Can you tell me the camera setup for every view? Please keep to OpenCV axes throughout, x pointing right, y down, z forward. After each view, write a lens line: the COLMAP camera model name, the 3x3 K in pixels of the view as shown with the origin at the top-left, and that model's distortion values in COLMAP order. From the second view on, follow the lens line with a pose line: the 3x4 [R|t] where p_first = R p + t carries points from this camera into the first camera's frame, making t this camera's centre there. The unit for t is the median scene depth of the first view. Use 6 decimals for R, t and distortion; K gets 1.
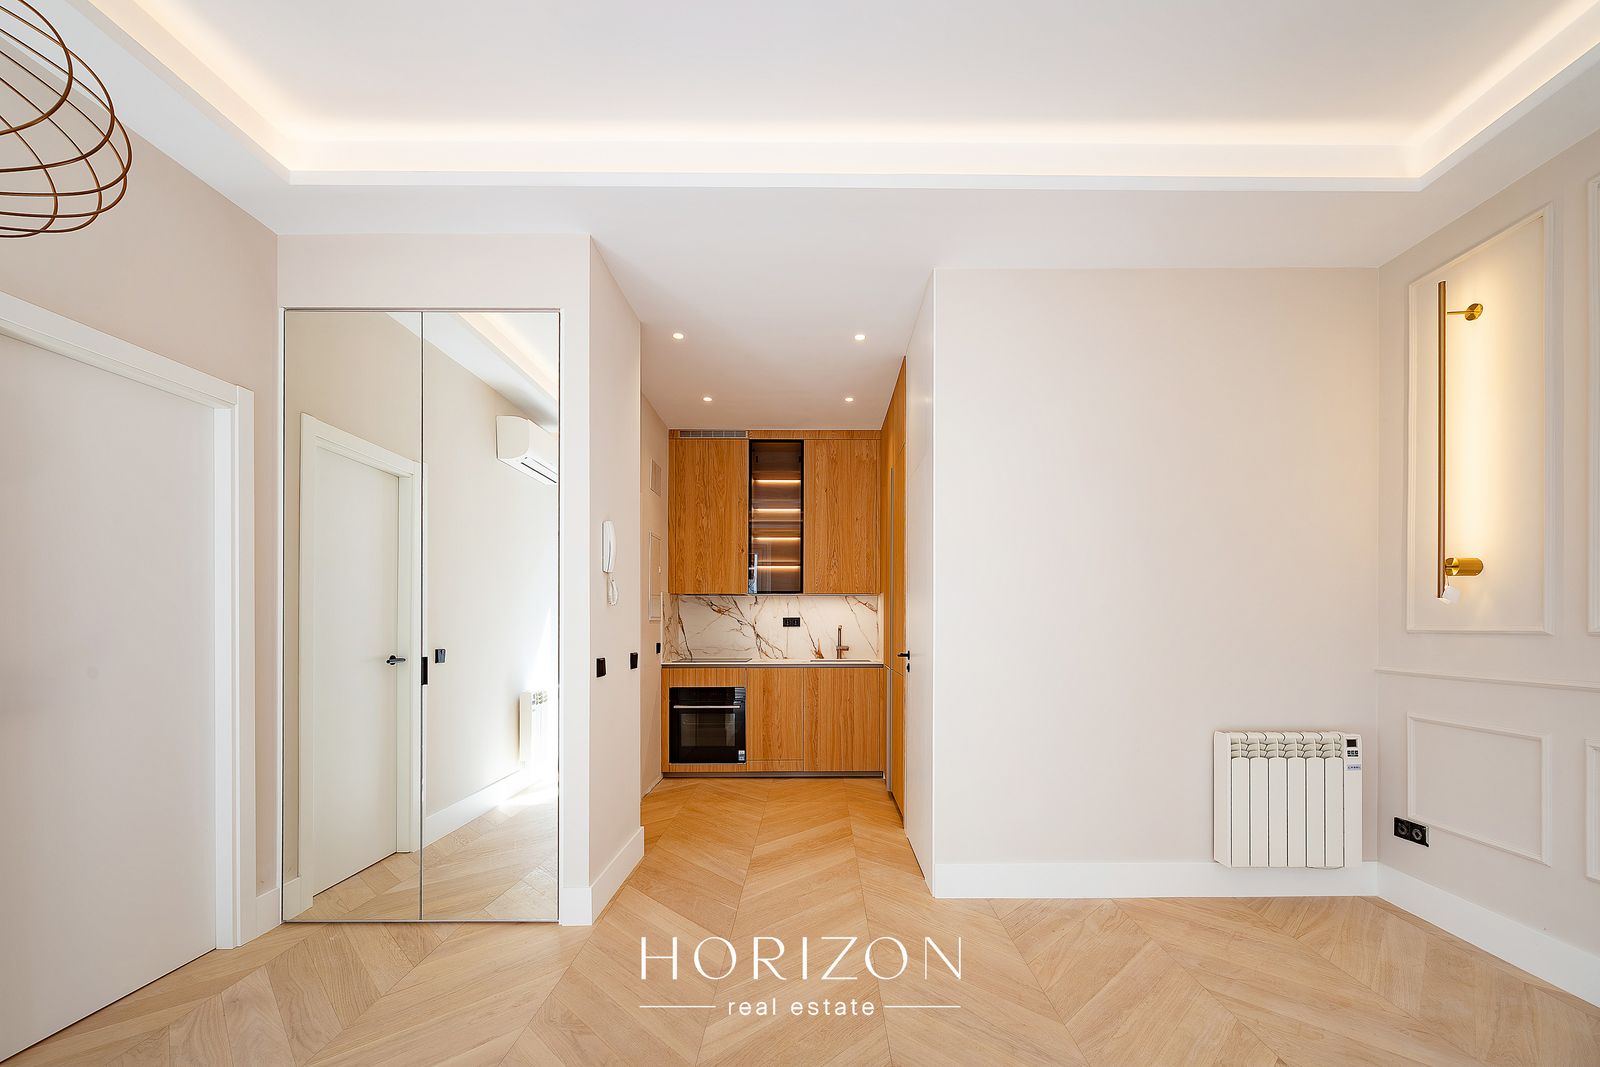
lens RADIAL K [[716.3, 0, 832.8], [0, 716.3, 641.0], [0, 0, 1]] dist [-0.000767, 0.000187]
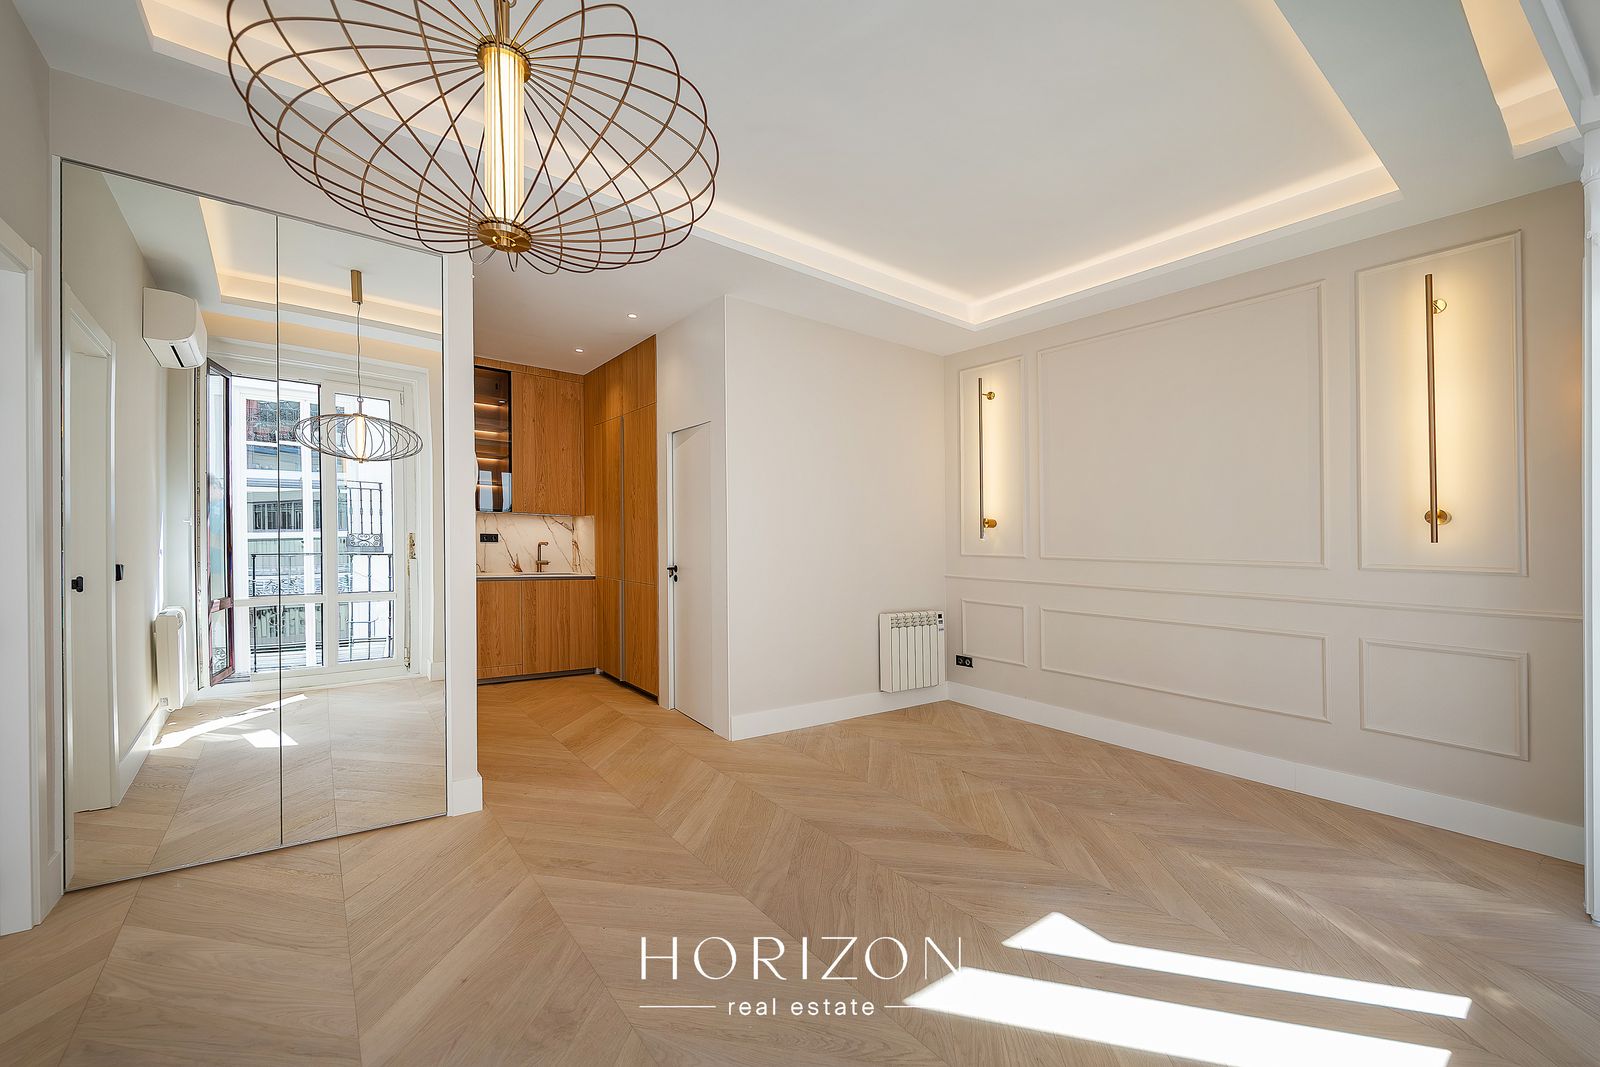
lens RADIAL K [[644.8, 0, 823.5], [0, 644.8, 536.8], [0, 0, 1]] dist [0.000165, 0.000344]
pose [[0.795784, 0.027802, 0.604942, -0.255134], [-0.009424, 0.999393, -0.033532, -0.000722], [-0.605507, 0.020983, 0.795564, -0.065258]]
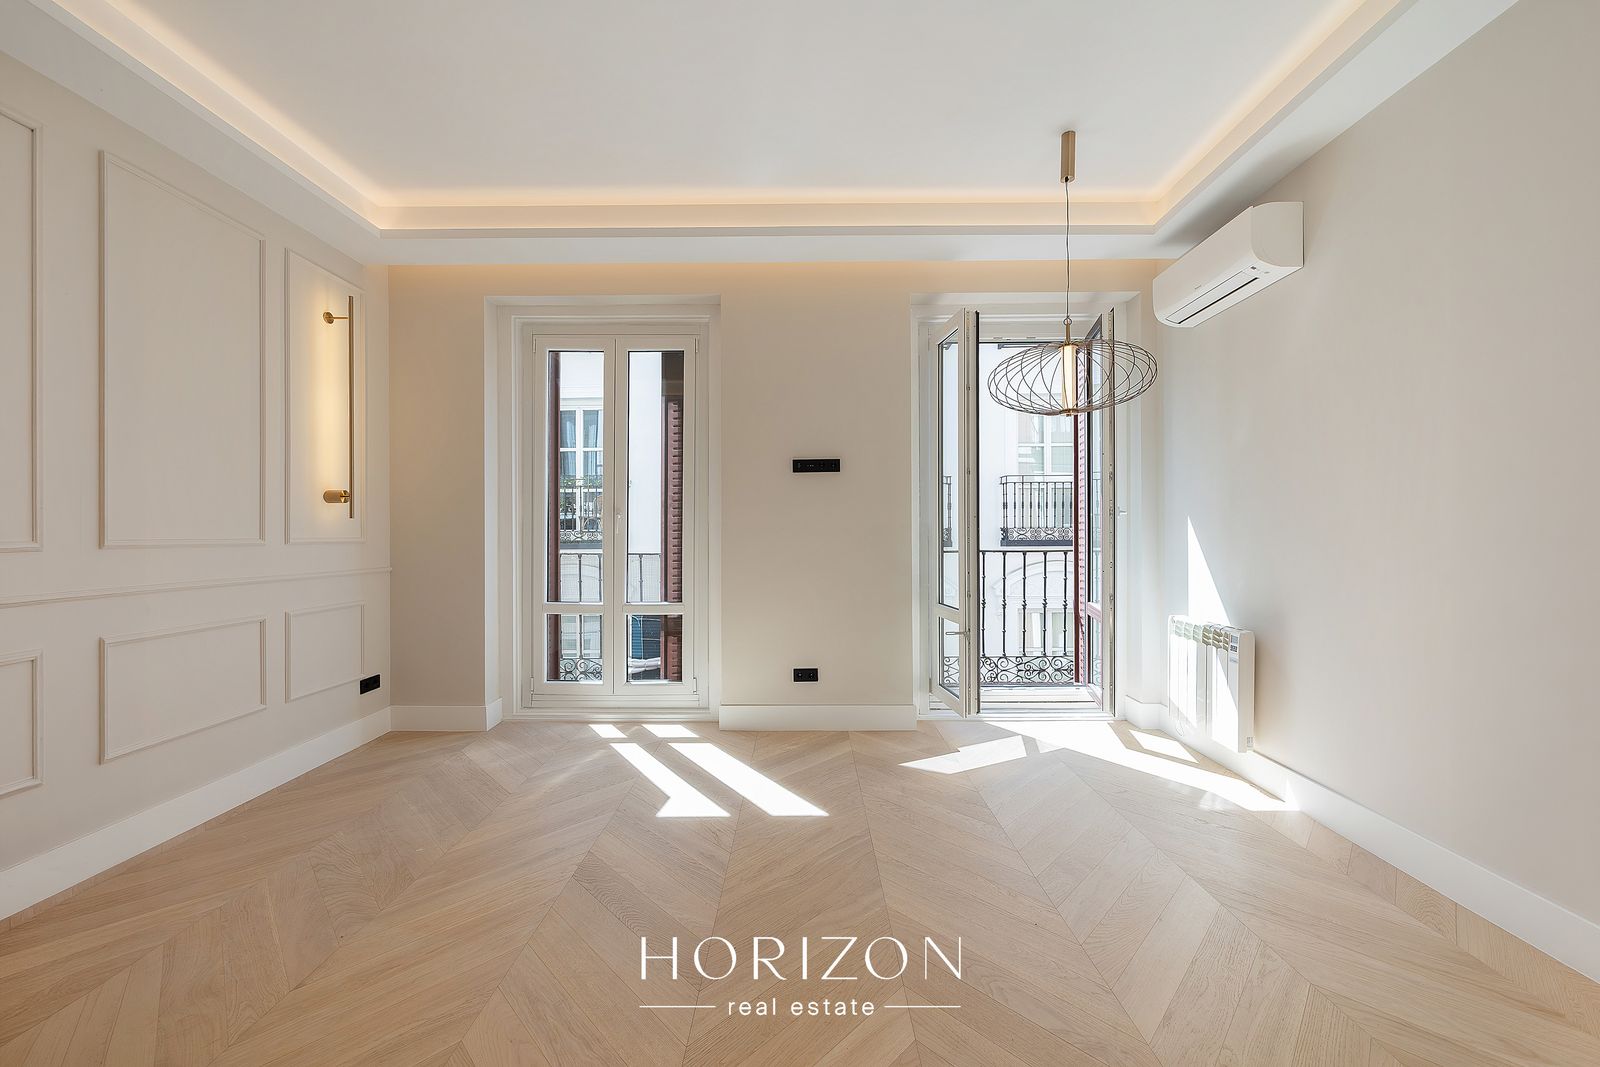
lens RADIAL K [[644.8, 0, 823.5], [0, 644.8, 536.8], [0, 0, 1]] dist [0.000165, 0.000344]
pose [[-0.999931, 0.008214, 0.008456, -0.031177], [0.008463, 0.999516, 0.029924, -0.014192], [-0.008206, 0.029993, -0.999516, 0.605435]]
